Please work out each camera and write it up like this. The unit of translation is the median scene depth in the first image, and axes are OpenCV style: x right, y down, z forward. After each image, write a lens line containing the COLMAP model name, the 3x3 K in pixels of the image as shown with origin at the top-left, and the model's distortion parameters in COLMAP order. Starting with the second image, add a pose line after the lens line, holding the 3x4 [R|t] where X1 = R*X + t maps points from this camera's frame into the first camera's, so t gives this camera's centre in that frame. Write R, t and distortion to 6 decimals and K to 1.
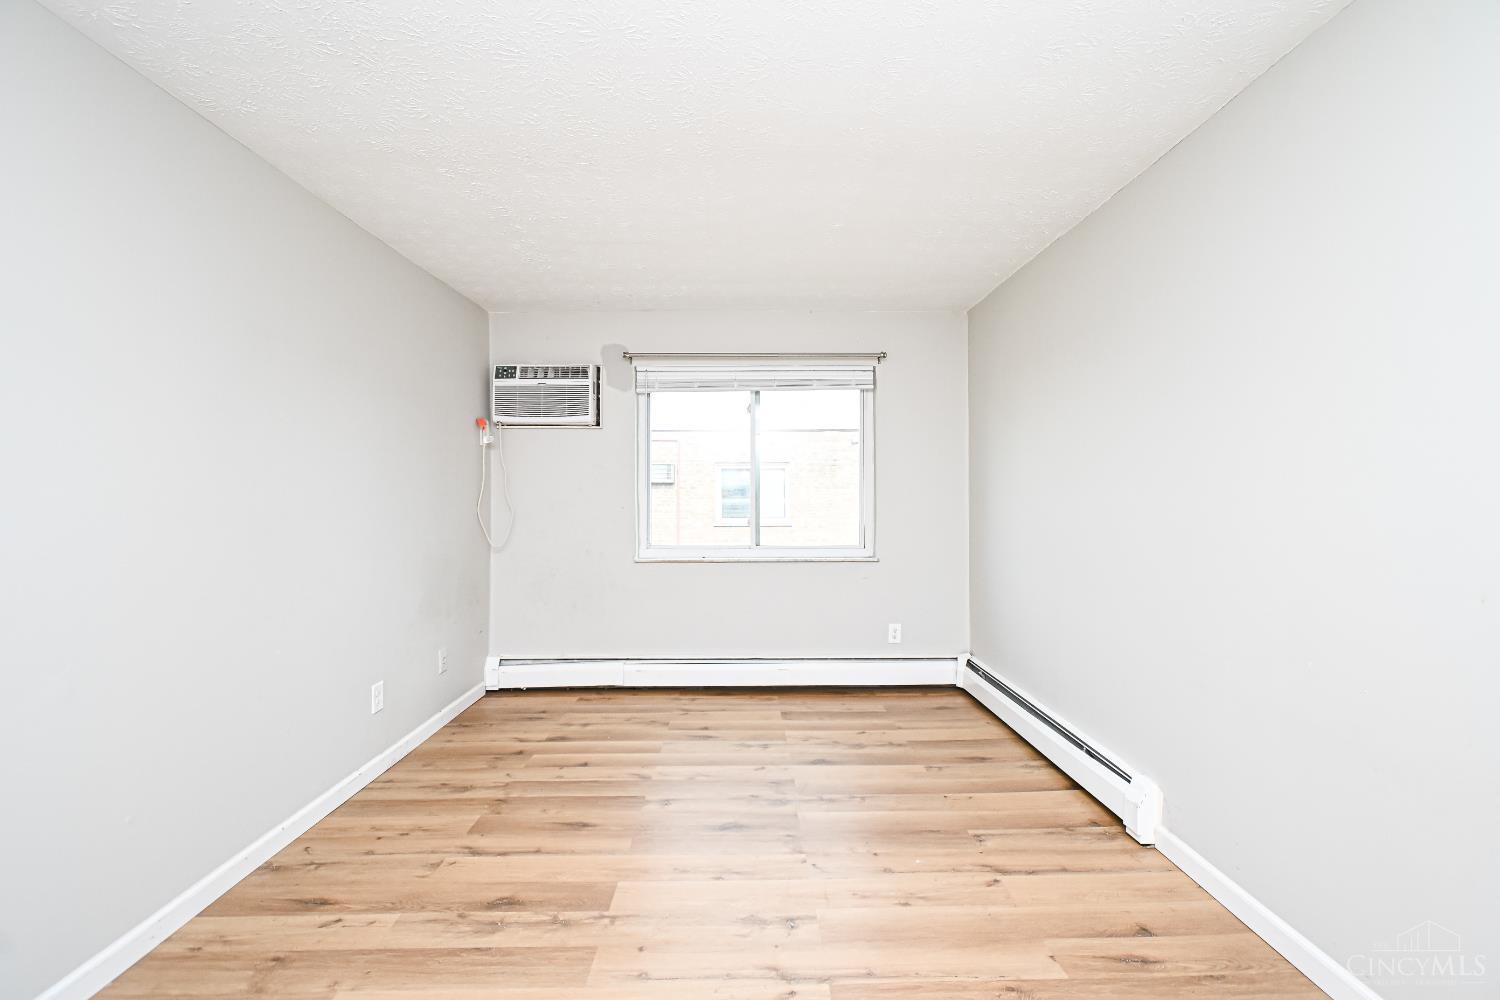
lens RADIAL K [[659.4, 0, 755.8], [0, 659.4, 496.0], [0, 0, 1]] dist [0.001681, -0.000405]
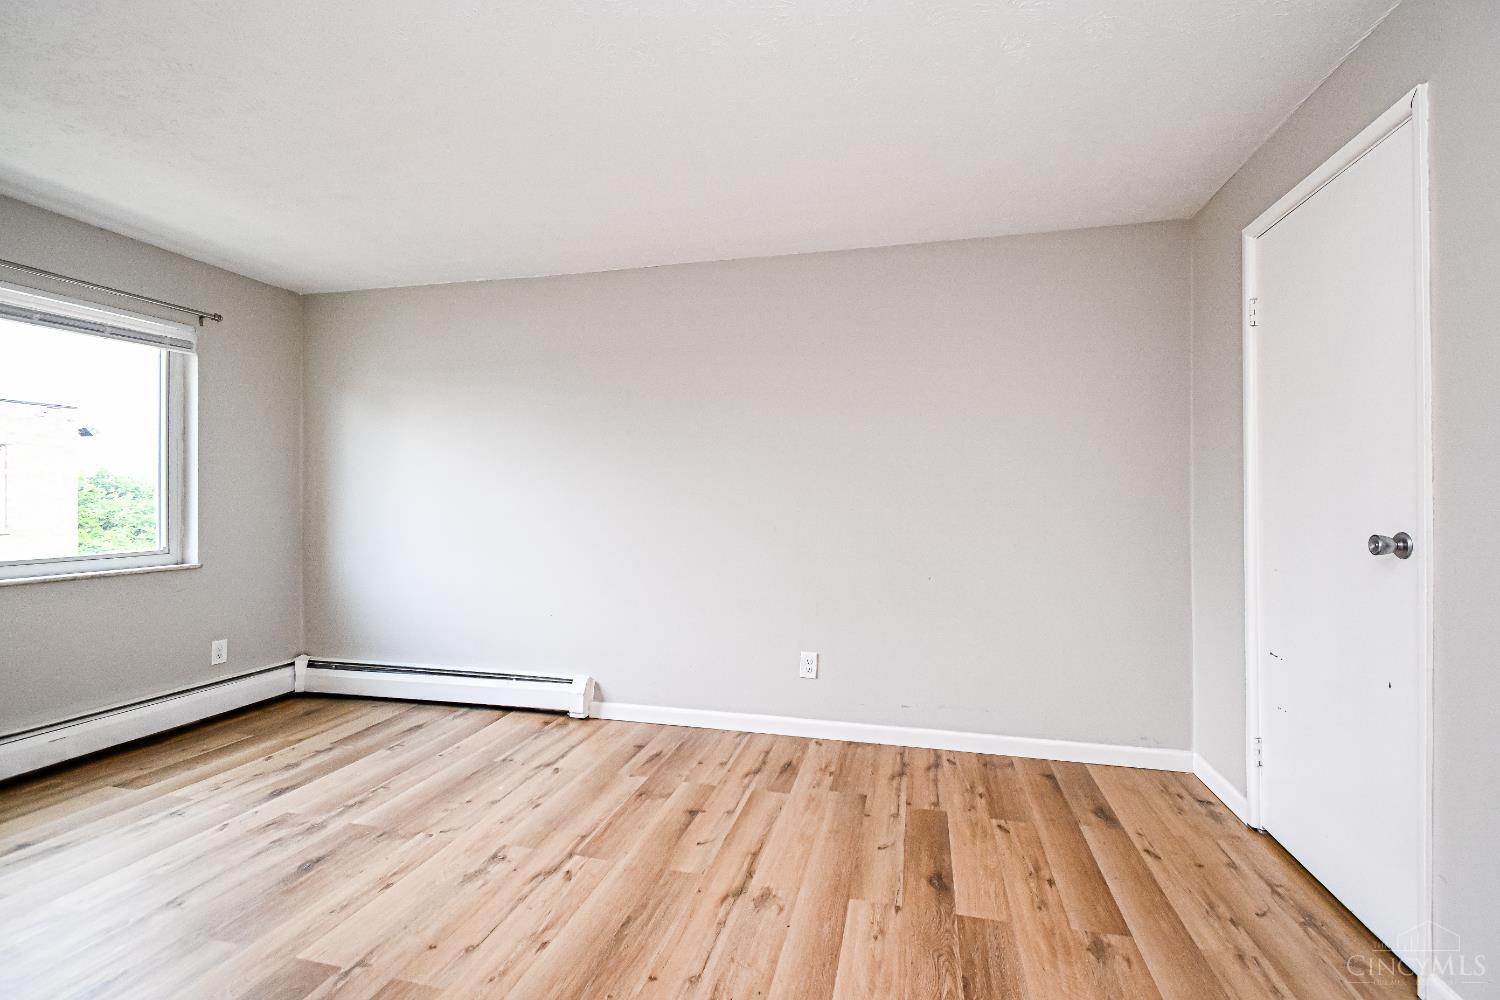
lens RADIAL K [[659.4, 0, 755.8], [0, 659.4, 496.0], [0, 0, 1]] dist [0.001681, -0.000405]
pose [[0.254638, 0.005995, 0.967018, -0.732828], [-0.001416, 0.999982, -0.005827, 0.024935], [-0.967036, 0.000114, 0.254641, 0.221643]]
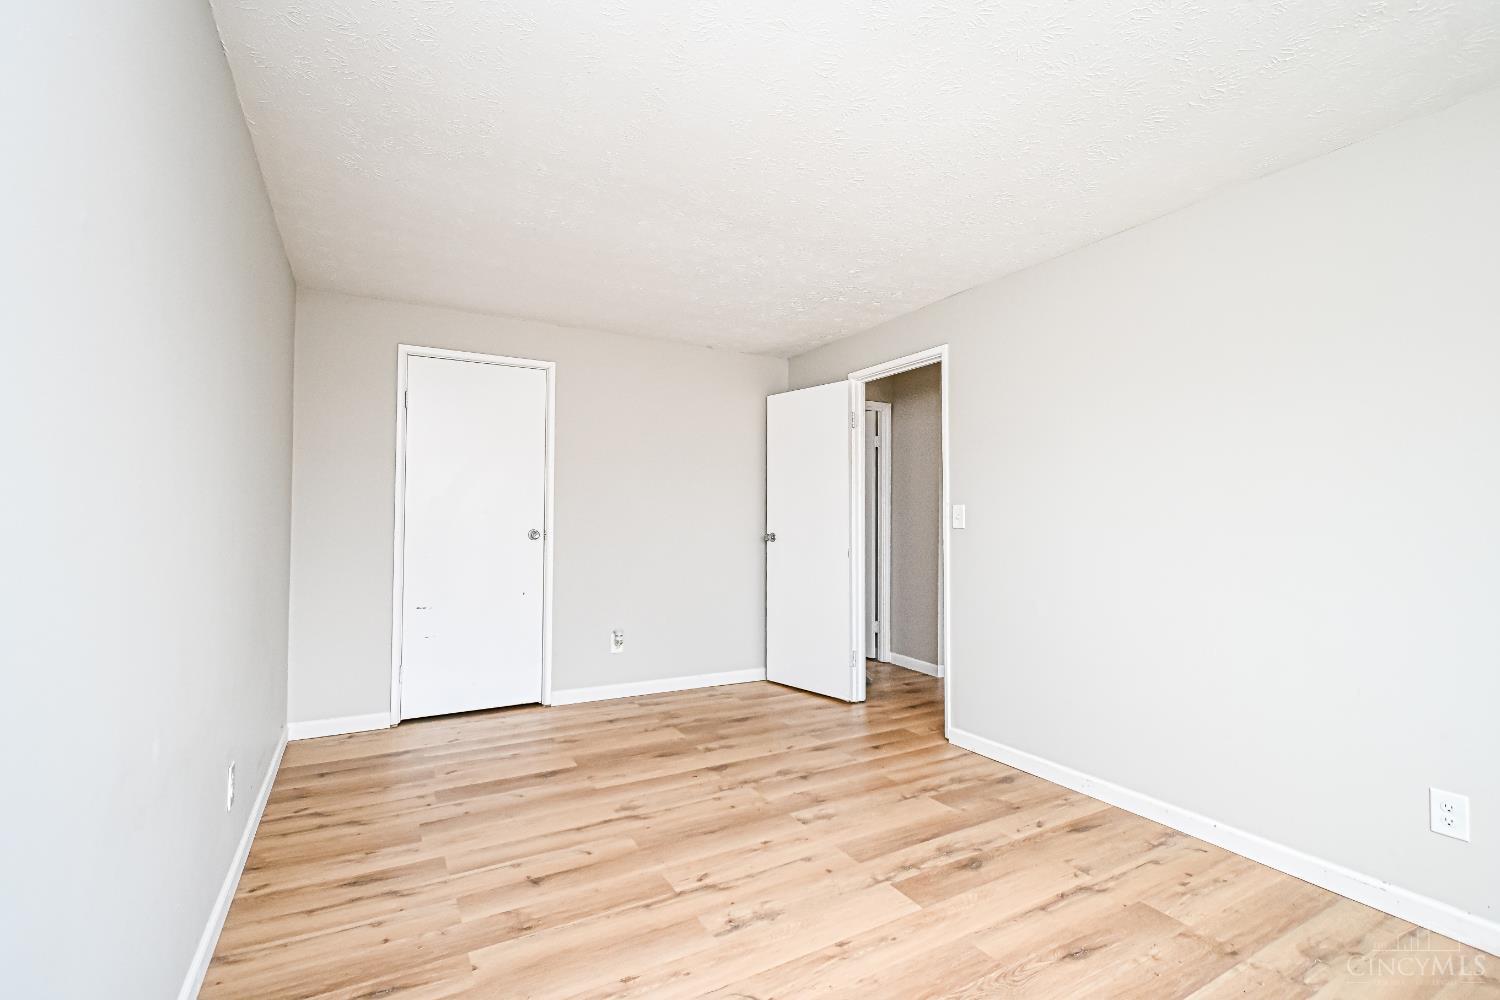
lens RADIAL K [[657.7, 0, 749.5], [0, 657.7, 495.1], [0, 0, 1]] dist [0.002498, -0.000424]
pose [[-0.876575, -0.018256, -0.480918, 0.415585], [-0.004255, 0.999535, -0.030188, 0.016888], [0.481246, -0.024416, -0.876246, 1.499735]]
